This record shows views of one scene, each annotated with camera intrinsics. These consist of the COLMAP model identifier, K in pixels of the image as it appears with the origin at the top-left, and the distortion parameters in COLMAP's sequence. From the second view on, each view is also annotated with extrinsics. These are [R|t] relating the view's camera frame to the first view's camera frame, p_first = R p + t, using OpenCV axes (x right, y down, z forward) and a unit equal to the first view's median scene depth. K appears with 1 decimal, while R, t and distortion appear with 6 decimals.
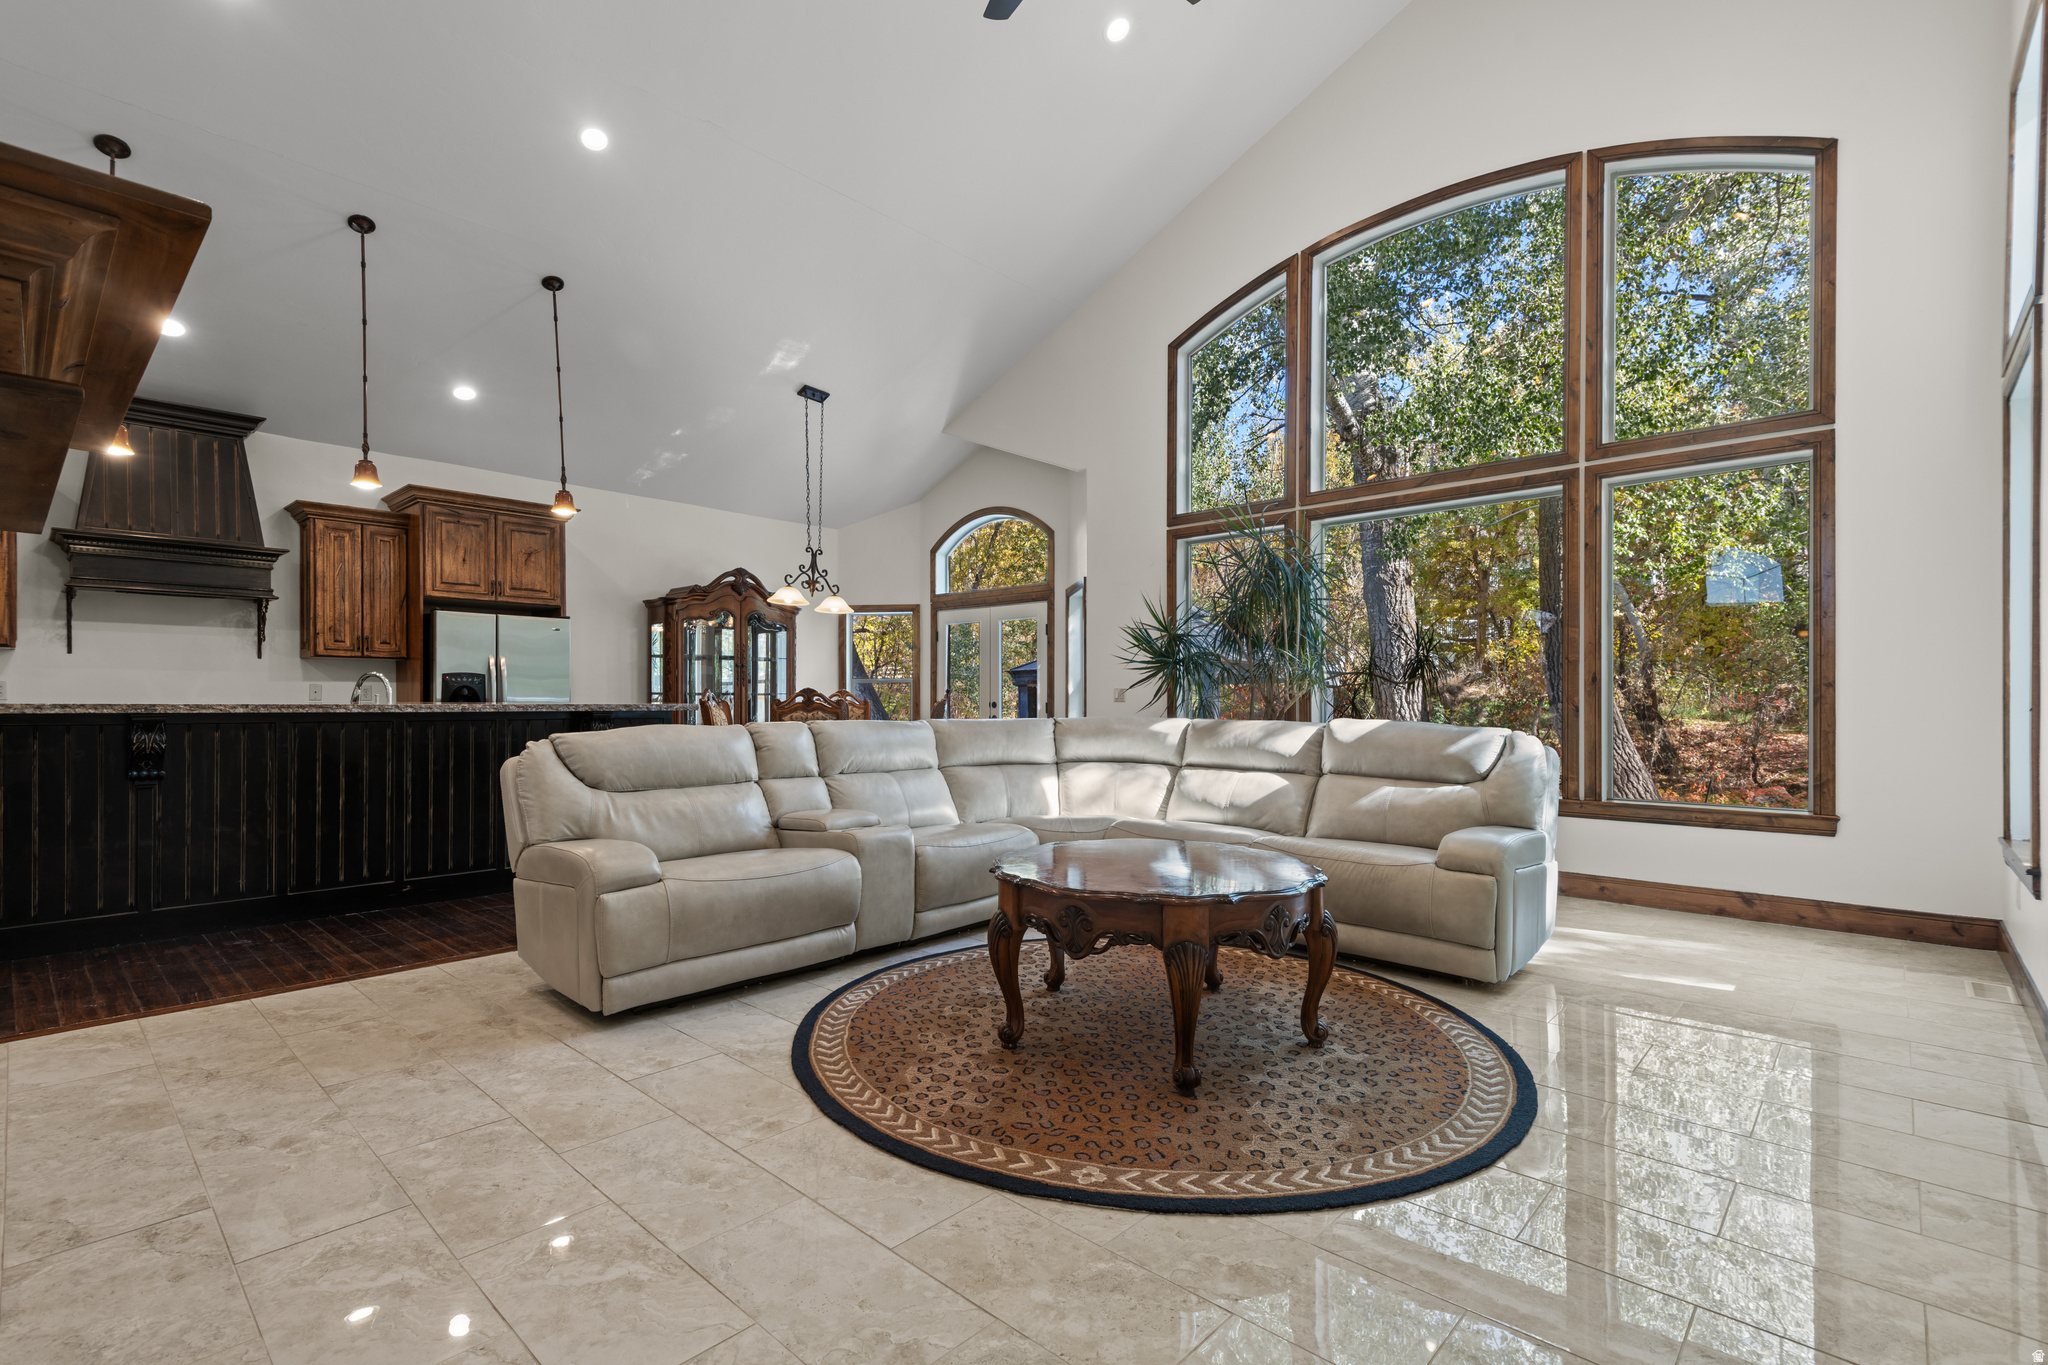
lens RADIAL K [[920.8, 0, 1009.6], [0, 920.8, 707.8], [0, 0, 1]] dist [0.013194, -0.003181]
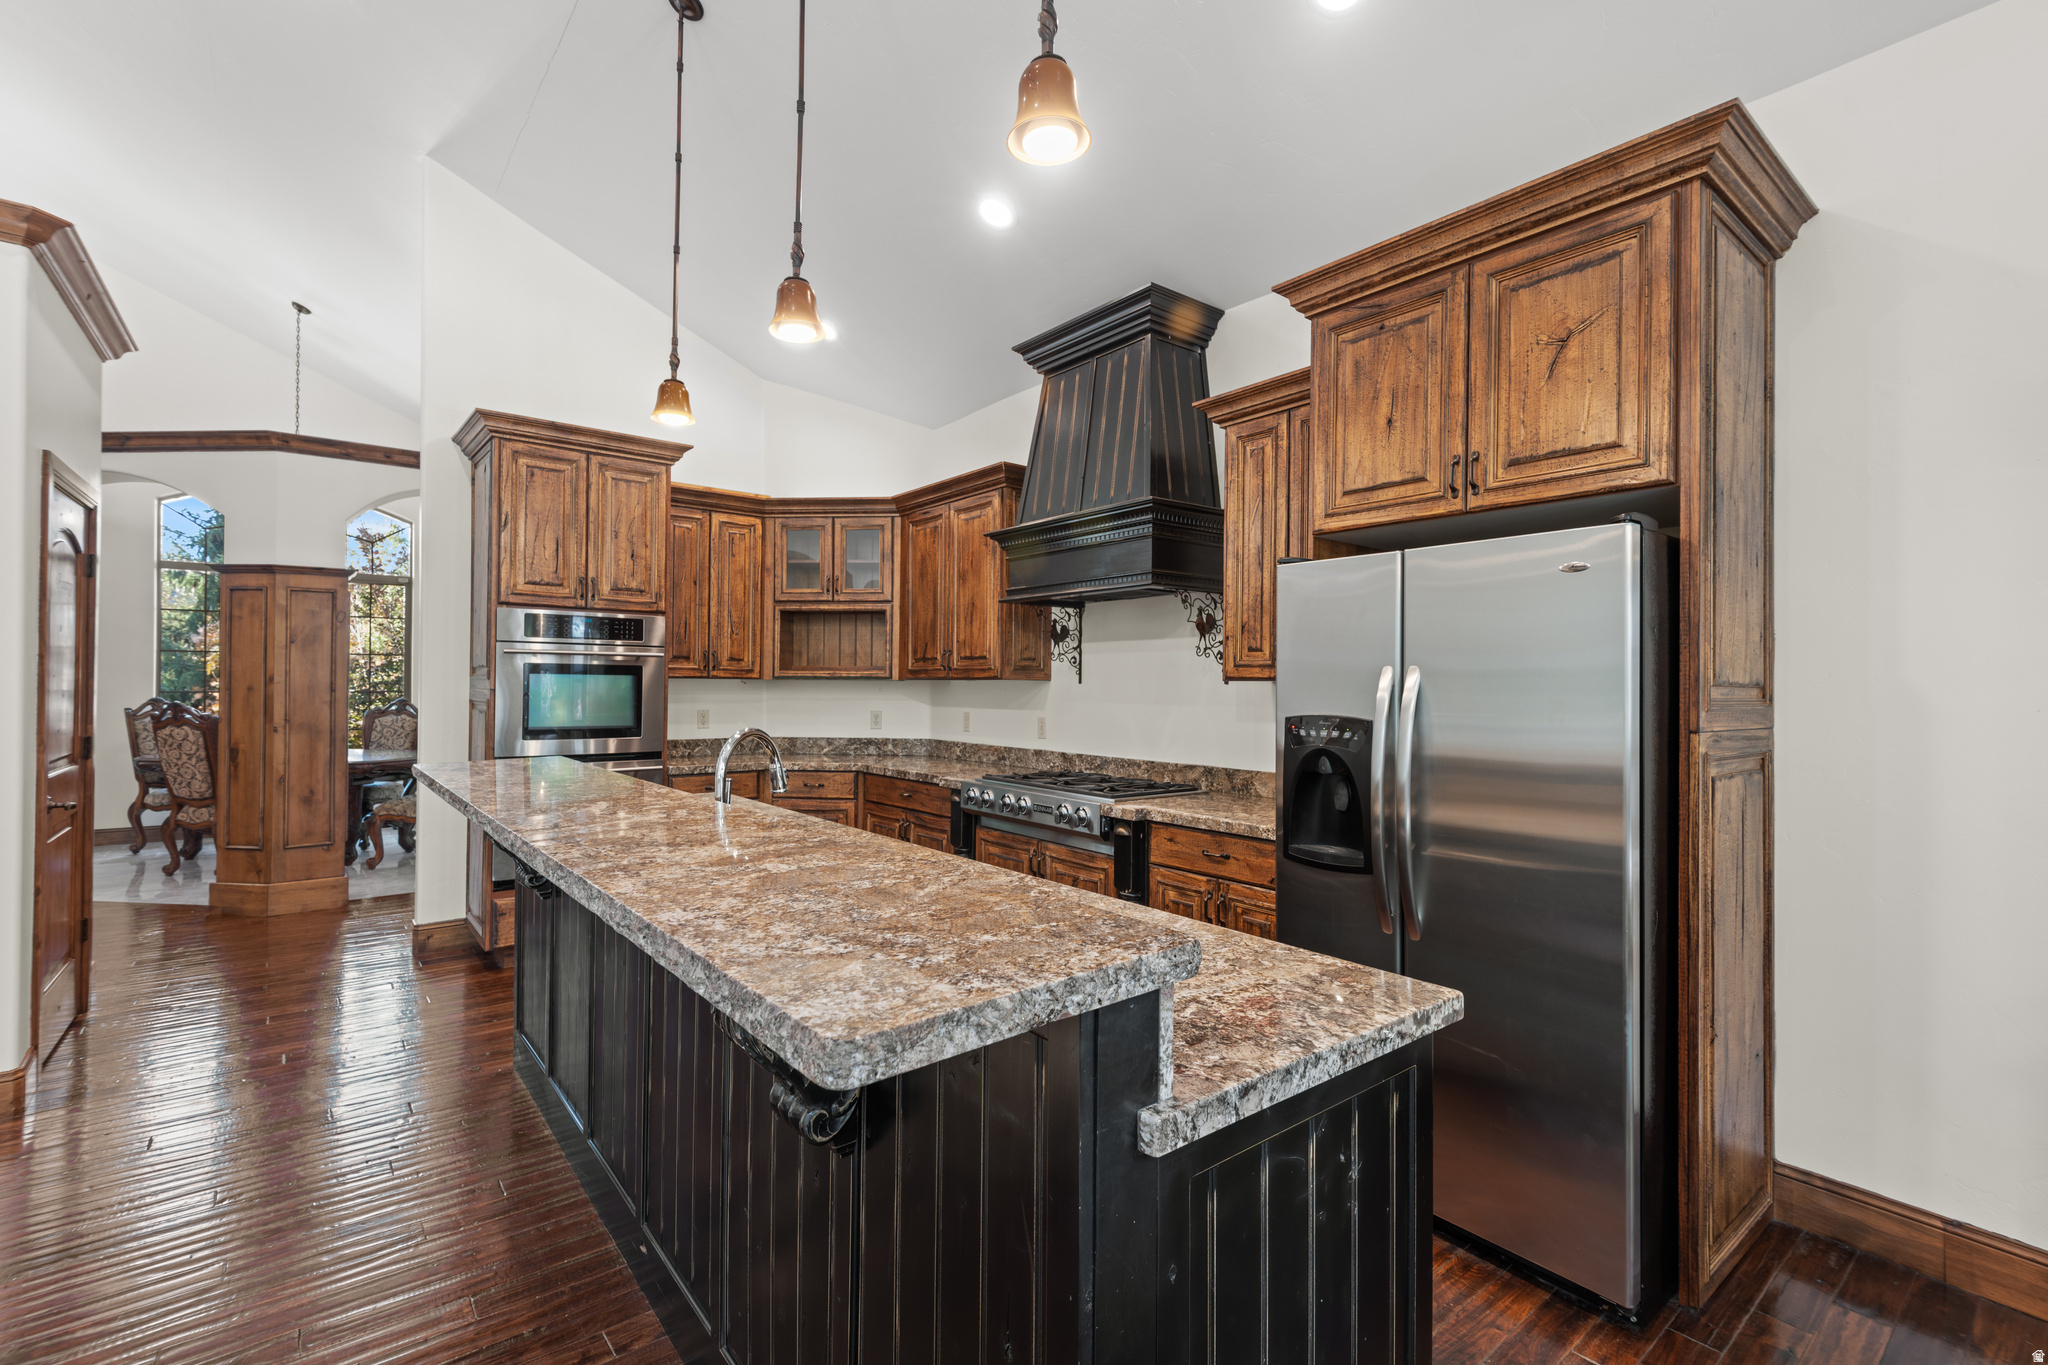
lens RADIAL K [[920.8, 0, 1022.5], [0, 920.8, 686.9], [0, 0, 1]] dist [0.013194, -0.003181]
pose [[-0.142100, -0.006358, -0.989832, -0.194139], [-0.018294, 0.999825, -0.003796, -0.046748], [0.989683, 0.017568, -0.142191, 0.942770]]
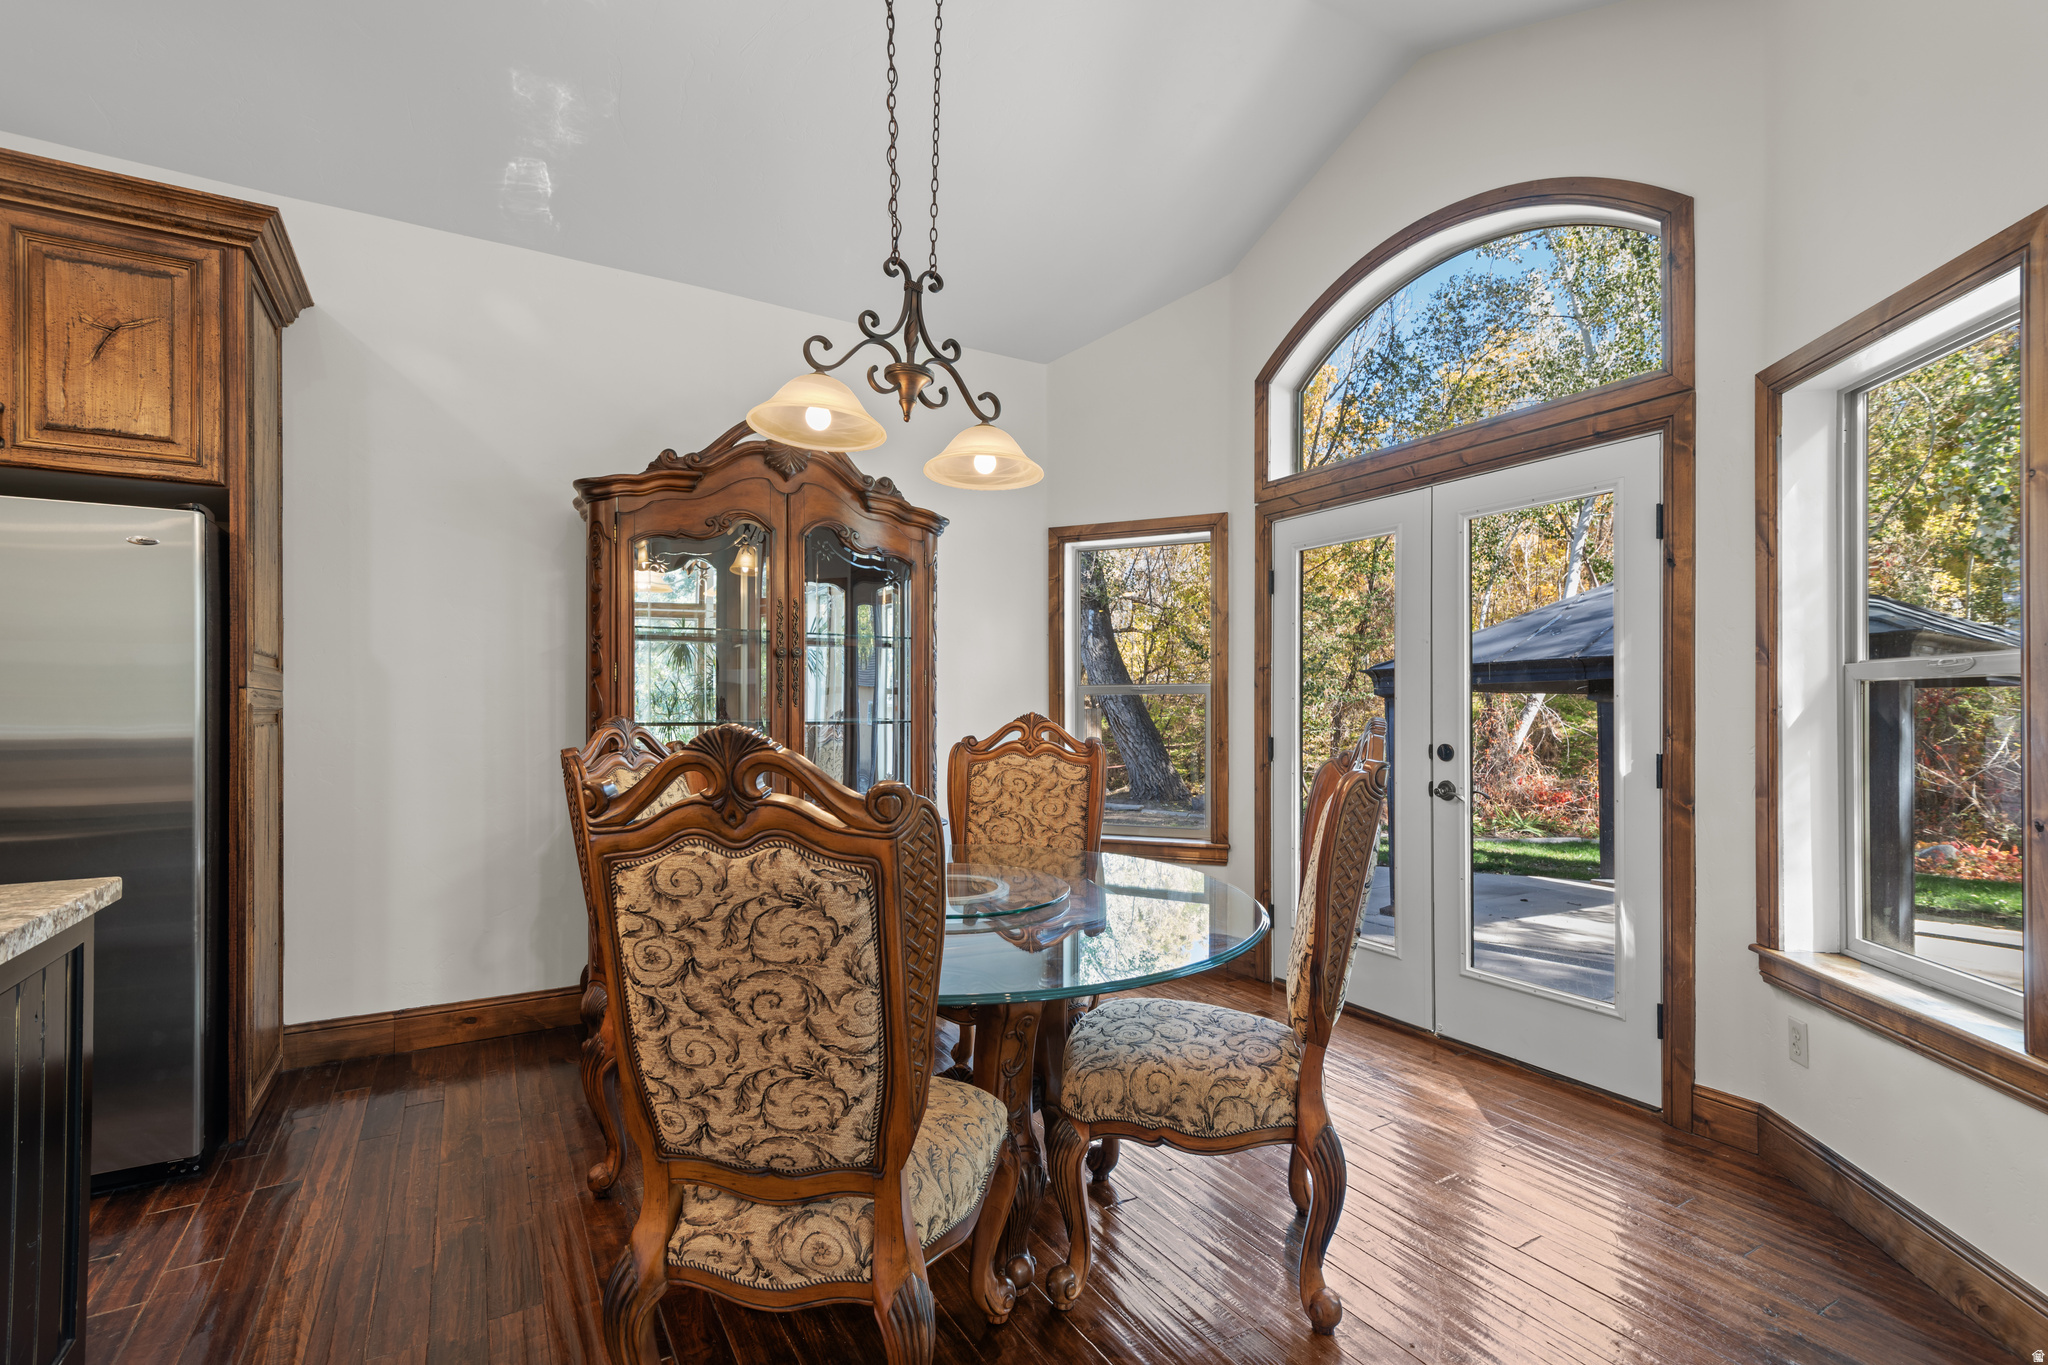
lens RADIAL K [[920.8, 0, 1010.4], [0, 920.8, 700.5], [0, 0, 1]] dist [0.013194, -0.003181]
pose [[0.957742, -0.004213, -0.287599, -0.107224], [-0.000543, 0.999864, -0.016456, -0.024475], [0.287629, 0.015917, 0.957610, 0.836690]]
